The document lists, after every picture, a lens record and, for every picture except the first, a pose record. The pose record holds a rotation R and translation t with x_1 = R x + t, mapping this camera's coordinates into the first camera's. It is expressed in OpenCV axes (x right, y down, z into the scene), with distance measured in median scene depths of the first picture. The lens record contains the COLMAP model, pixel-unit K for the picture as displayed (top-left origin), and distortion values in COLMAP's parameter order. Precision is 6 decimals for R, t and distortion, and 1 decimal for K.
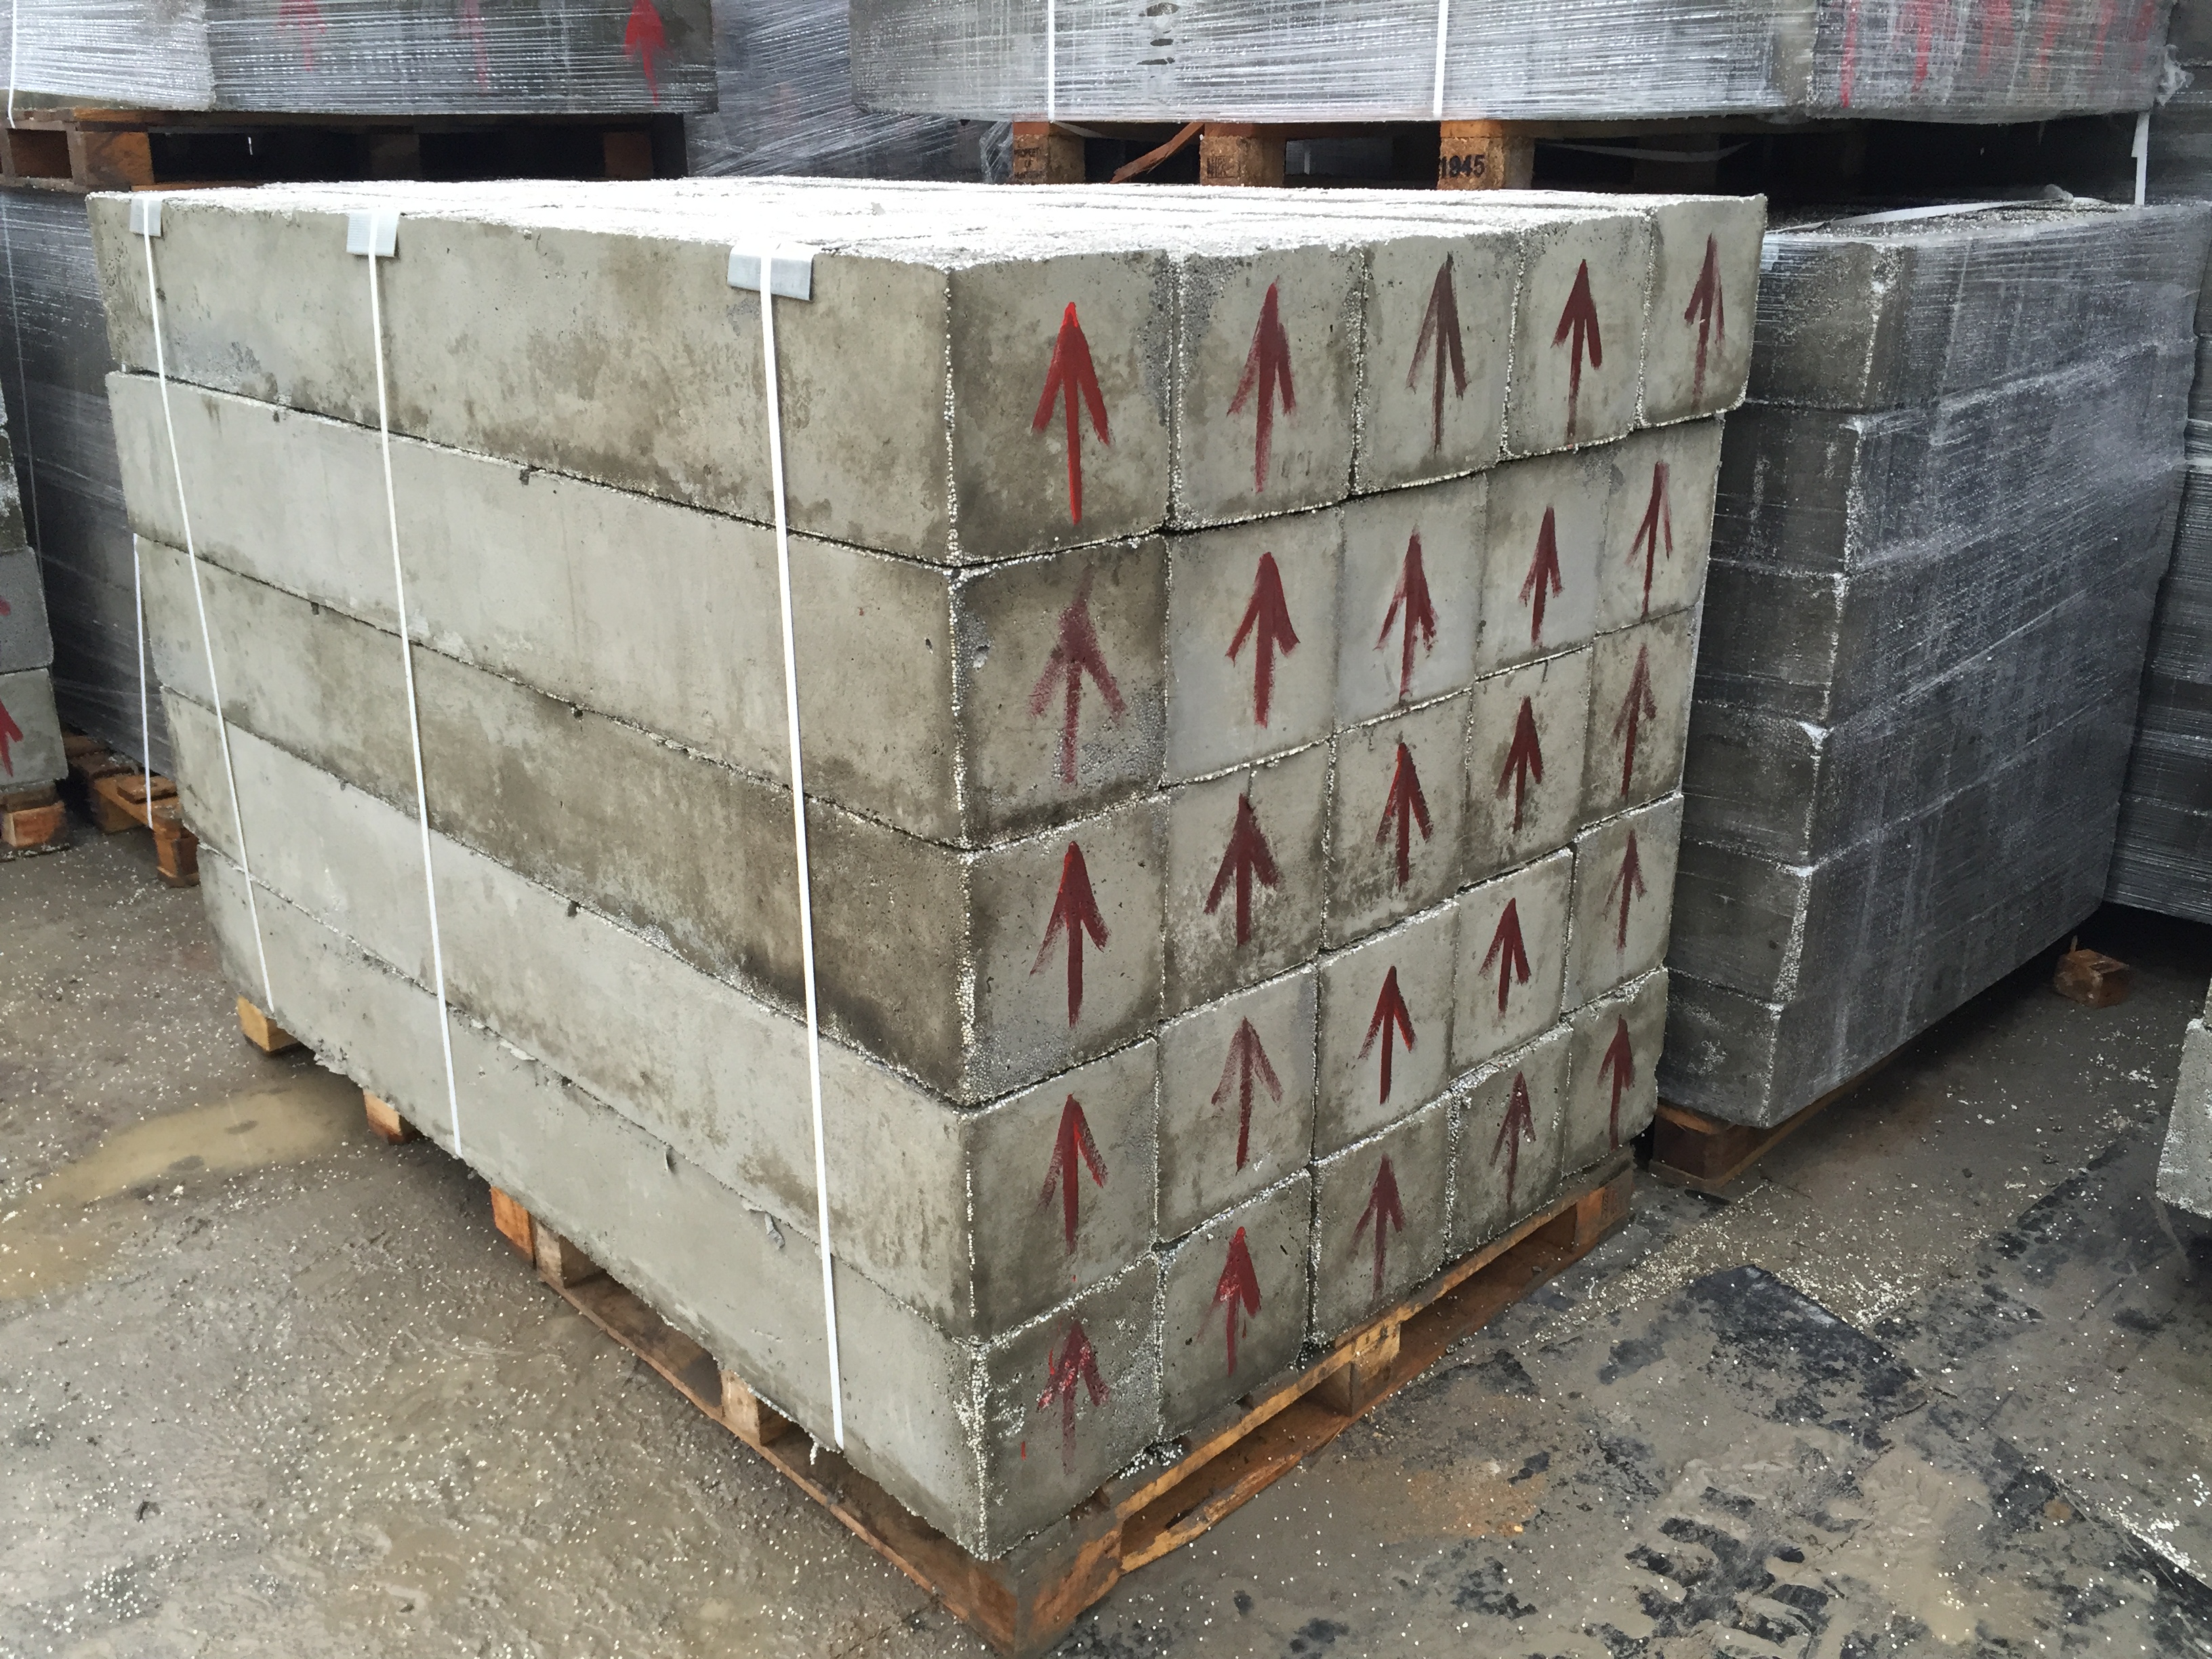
lens RADIAL K [[1905.5, 0, 1115.2], [0, 1905.5, 826.9], [0, 0, 1]] dist [0.099152, -0.144879]
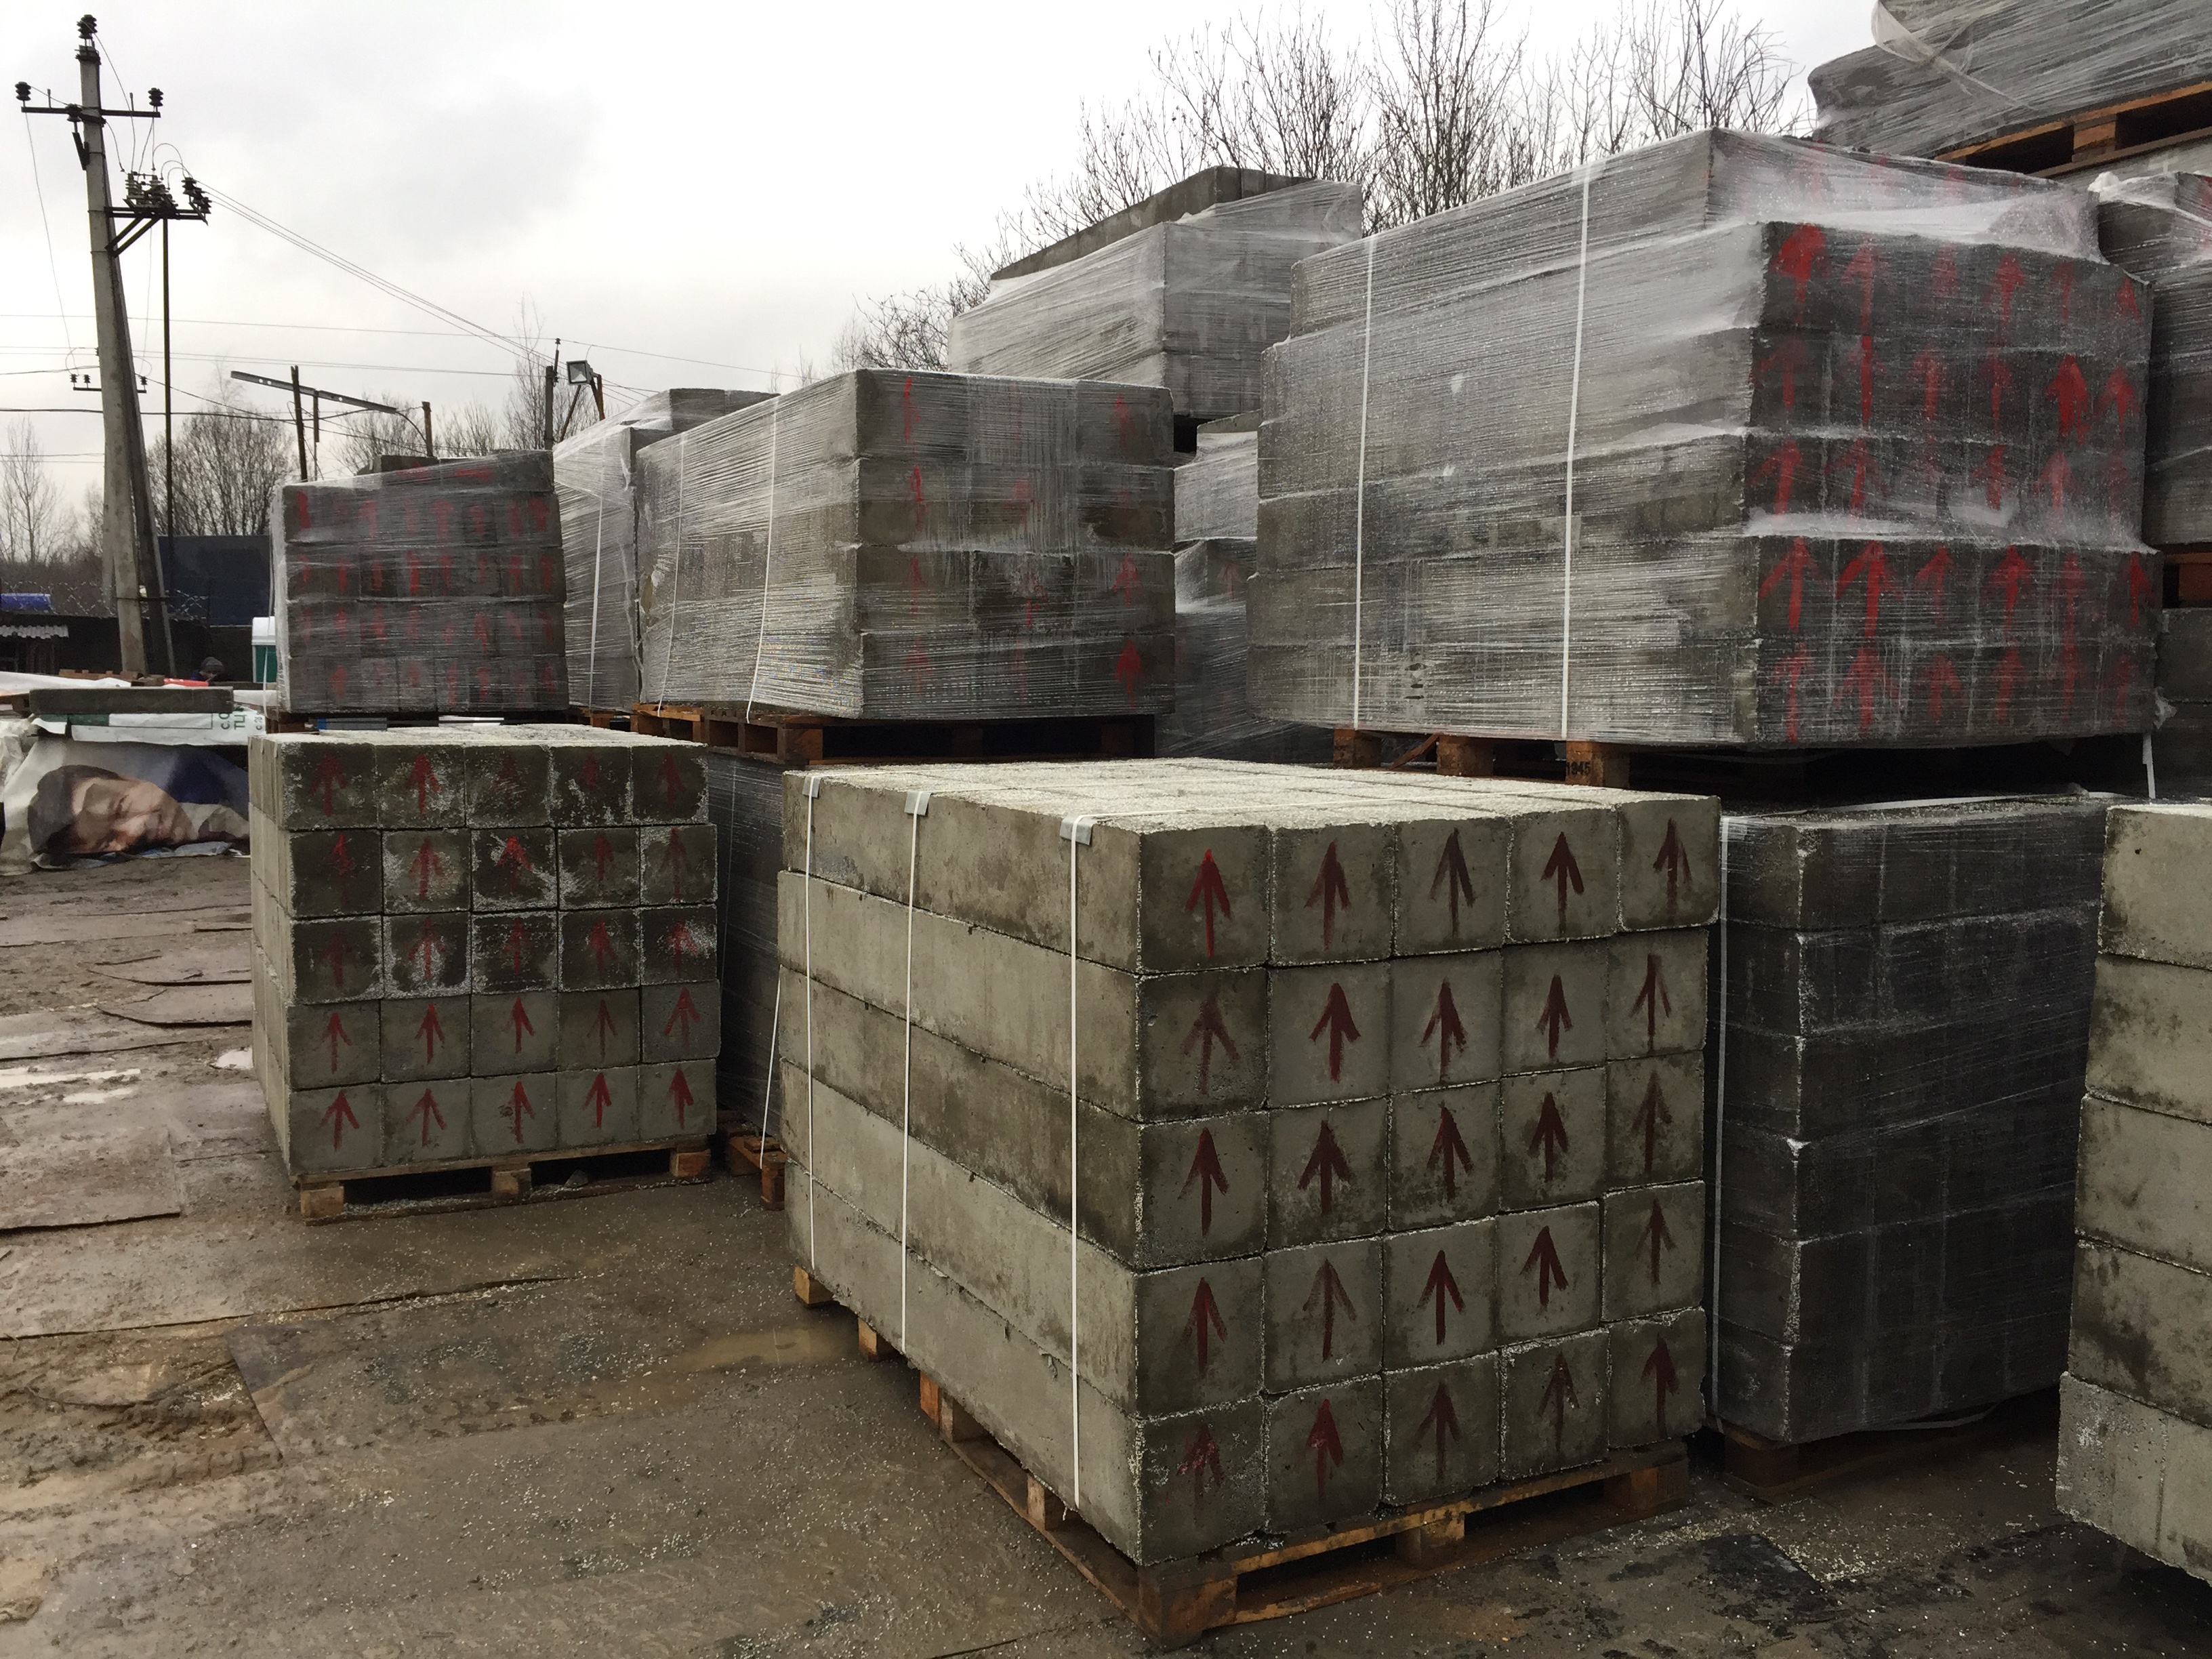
lens RADIAL K [[1905.5, 0, 1115.2], [0, 1905.5, 826.9], [0, 0, 1]] dist [0.099152, -0.144879]
pose [[0.955996, 0.024213, -0.292378, 0.320536], [-0.099887, 0.963911, -0.246777, 0.143717], [0.275851, 0.265123, 0.923913, -0.610508]]
